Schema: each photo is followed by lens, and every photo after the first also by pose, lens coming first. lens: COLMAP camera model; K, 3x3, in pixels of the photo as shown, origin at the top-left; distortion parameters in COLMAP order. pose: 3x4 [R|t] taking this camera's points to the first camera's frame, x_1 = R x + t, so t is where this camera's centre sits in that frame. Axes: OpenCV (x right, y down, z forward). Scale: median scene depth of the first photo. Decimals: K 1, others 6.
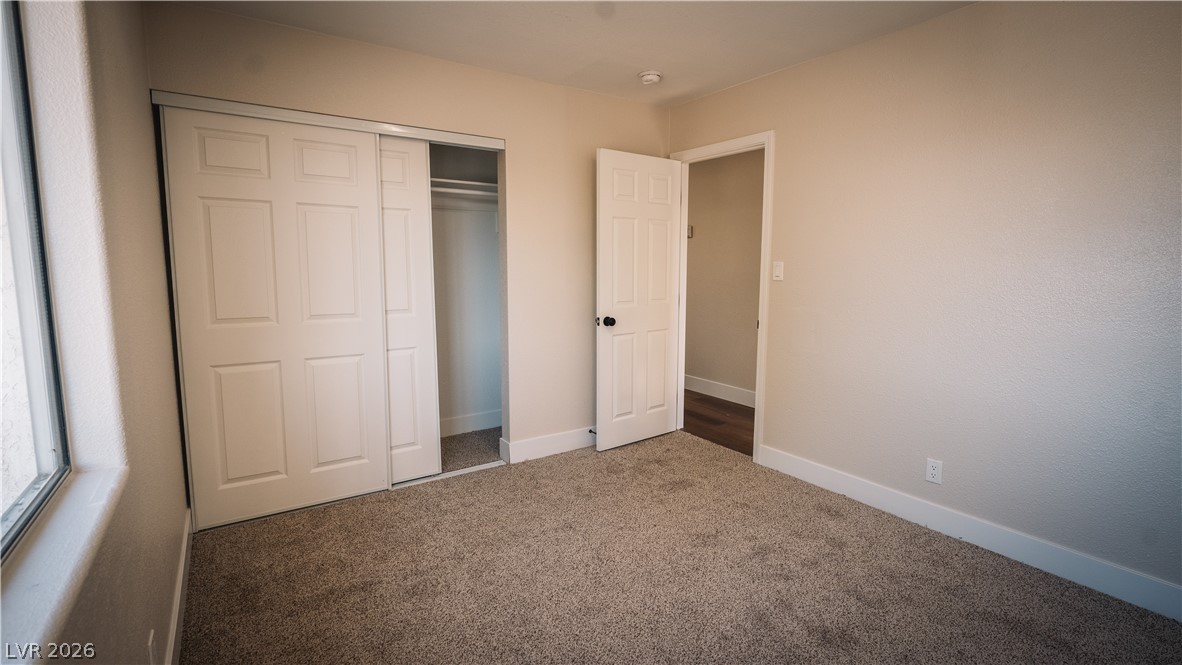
lens RADIAL K [[526.3, 0, 579.7], [0, 526.3, 327.5], [0, 0, 1]] dist [-0.010864, 0.002670]
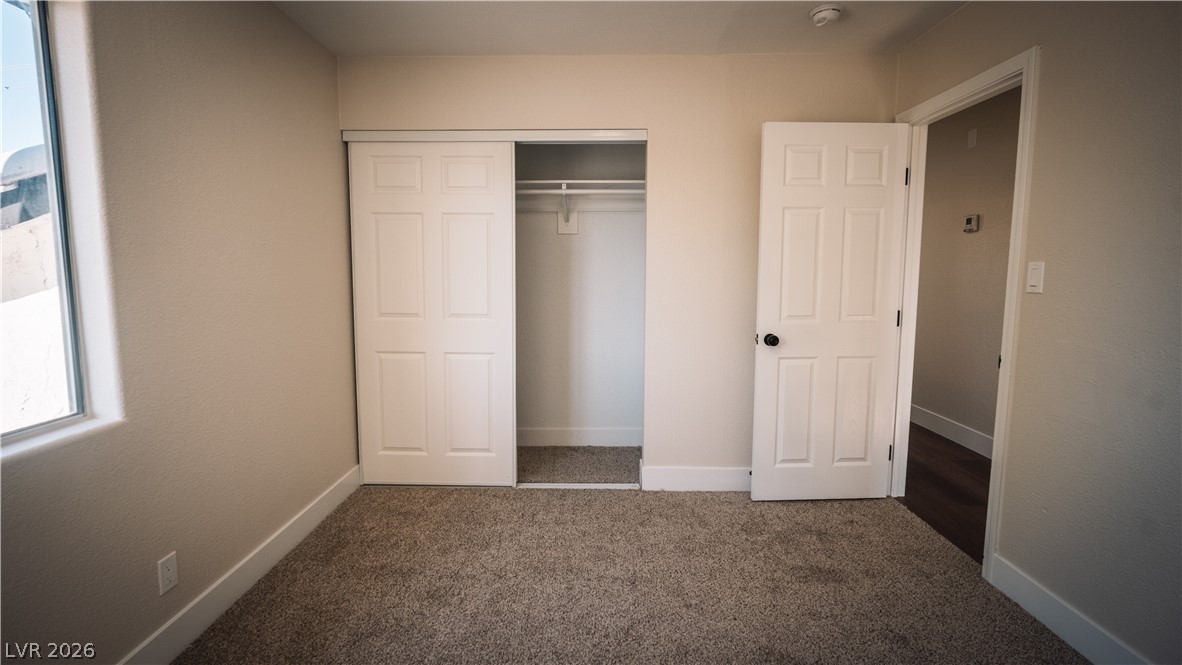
lens RADIAL K [[526.3, 0, 582.4], [0, 526.3, 325.1], [0, 0, 1]] dist [-0.010864, 0.002670]
pose [[0.822109, 0.058678, -0.566298, 0.318604], [-0.067395, 0.997711, 0.005539, -0.022624], [0.565327, 0.033612, 0.824182, 0.224650]]
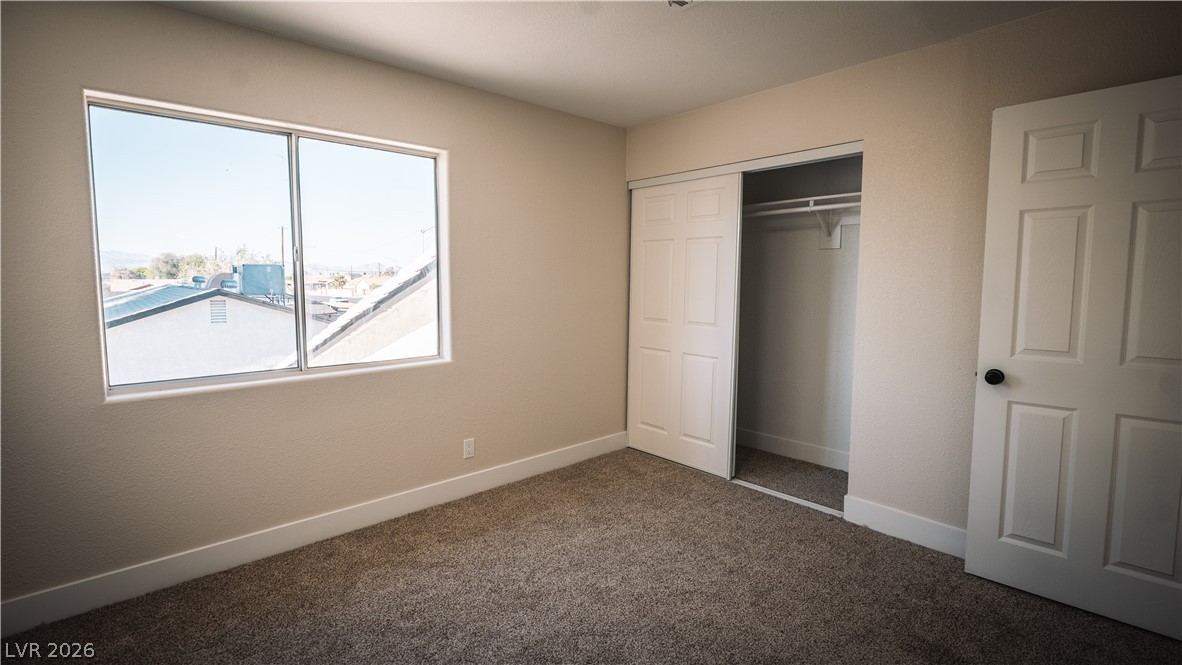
lens RADIAL K [[526.3, 0, 586.0], [0, 526.3, 327.8], [0, 0, 1]] dist [-0.010864, 0.002670]
pose [[0.152126, 0.089471, -0.984303, 0.705942], [-0.123108, 0.989854, 0.070949, -0.064224], [0.980664, 0.110382, 0.161597, 0.488325]]
